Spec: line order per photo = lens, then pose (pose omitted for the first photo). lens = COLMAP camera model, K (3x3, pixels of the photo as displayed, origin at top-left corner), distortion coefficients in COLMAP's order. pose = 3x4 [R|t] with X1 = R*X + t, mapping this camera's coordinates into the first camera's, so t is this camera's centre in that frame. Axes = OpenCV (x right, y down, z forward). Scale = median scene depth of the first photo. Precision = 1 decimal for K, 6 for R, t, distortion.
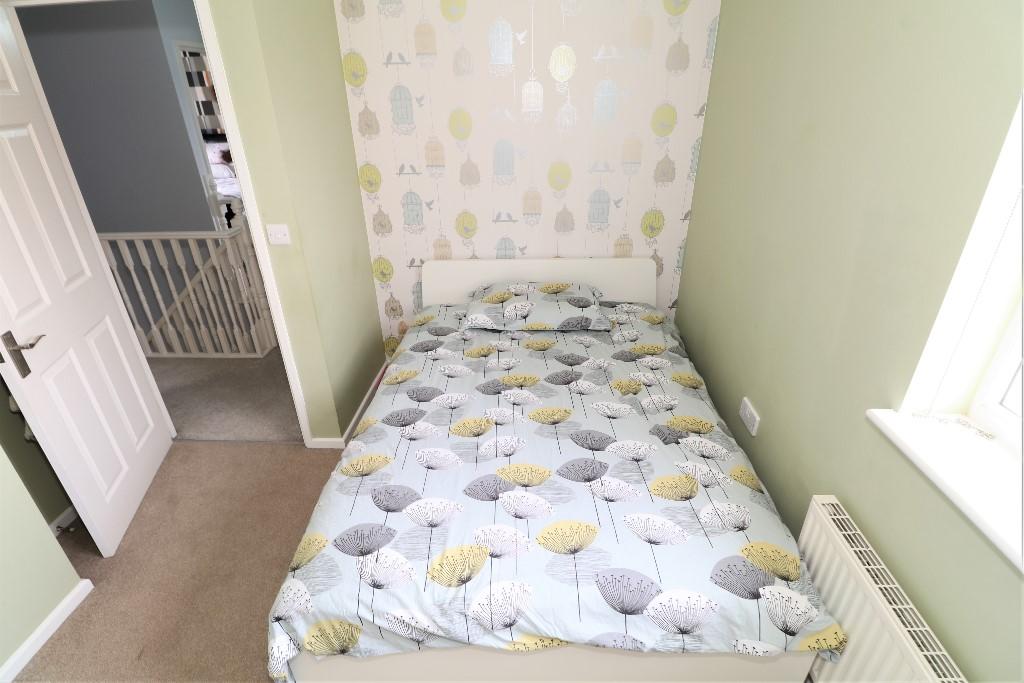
lens RADIAL K [[490.6, 0, 516.9], [0, 490.6, 338.2], [0, 0, 1]] dist [-0.000289, -0.016209]
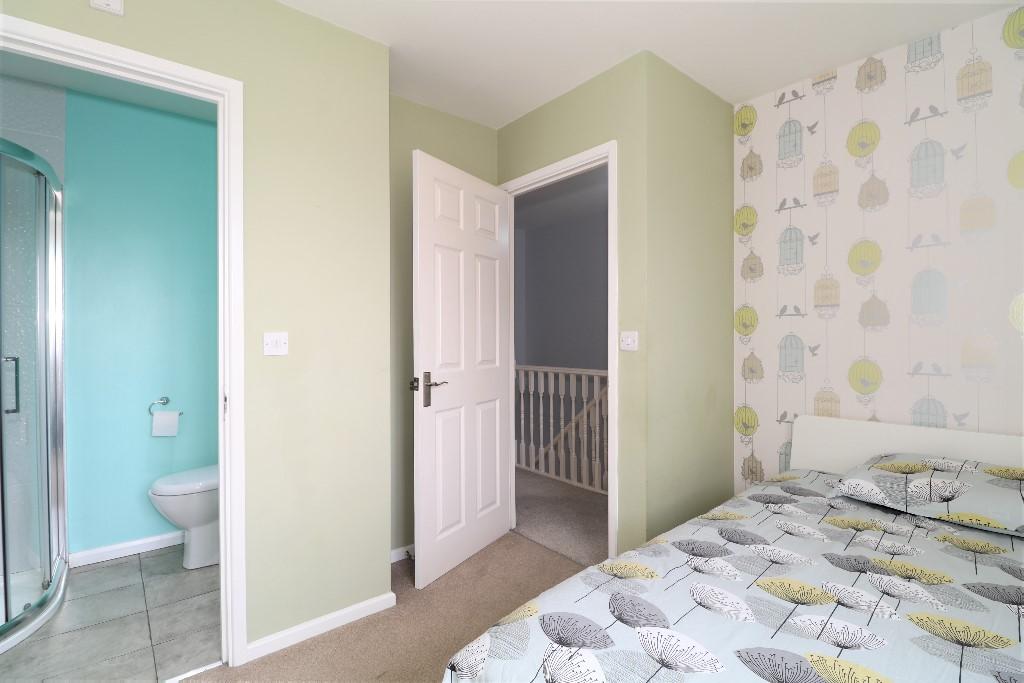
lens RADIAL K [[477.3, 0, 512.0], [0, 477.3, 341.5], [0, 0, 1]] dist [0.000583, -0.016485]
pose [[0.670034, 0.009241, -0.742273, 0.091277], [-0.338470, 0.893737, -0.294403, 0.147724], [0.660676, 0.448497, 0.601962, 0.171395]]
